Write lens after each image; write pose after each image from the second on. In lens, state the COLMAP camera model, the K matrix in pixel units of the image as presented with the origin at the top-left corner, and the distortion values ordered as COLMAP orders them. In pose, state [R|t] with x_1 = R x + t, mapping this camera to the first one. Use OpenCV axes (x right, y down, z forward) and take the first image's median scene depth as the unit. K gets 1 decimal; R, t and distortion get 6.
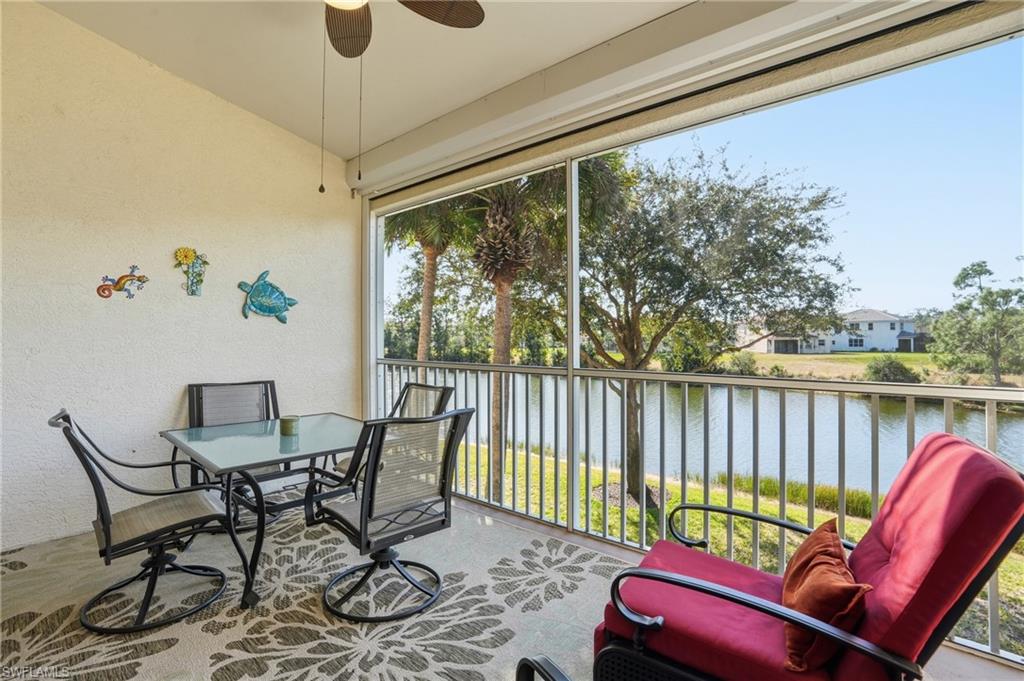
lens RADIAL K [[478.4, 0, 507.1], [0, 478.4, 334.2], [0, 0, 1]] dist [-0.072019, 0.028674]
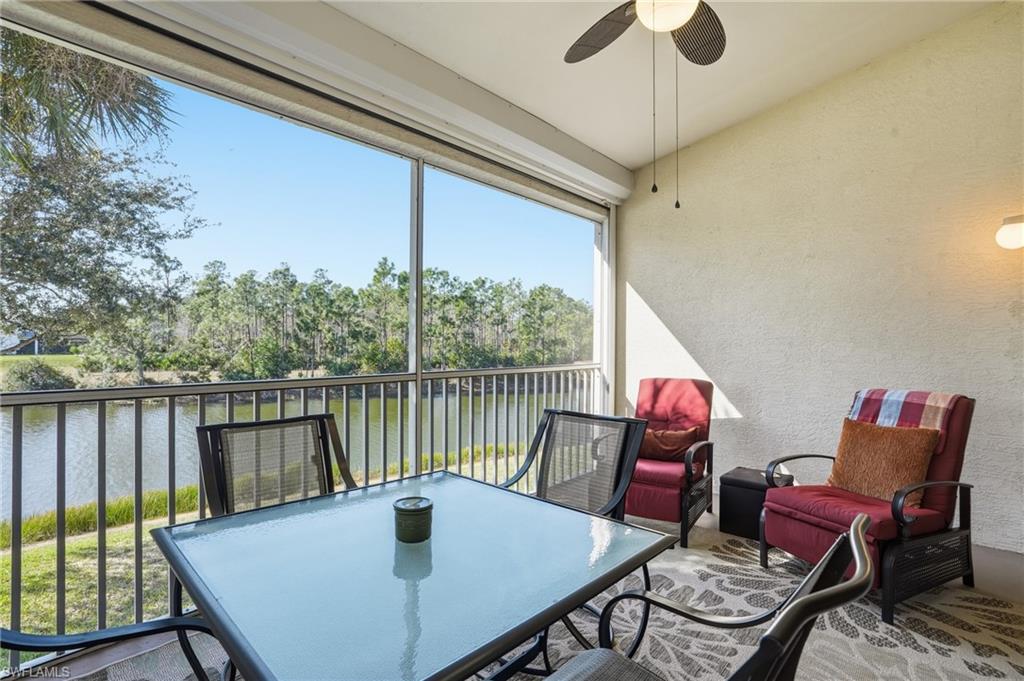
lens RADIAL K [[491.6, 0, 506.4], [0, 491.6, 324.8], [0, 0, 1]] dist [-0.075454, 0.030187]
pose [[0.031732, 0.033544, 0.998933, -0.464117], [-0.012039, 0.999377, -0.033176, 0.002418], [-0.999424, -0.010973, 0.032116, 0.415391]]
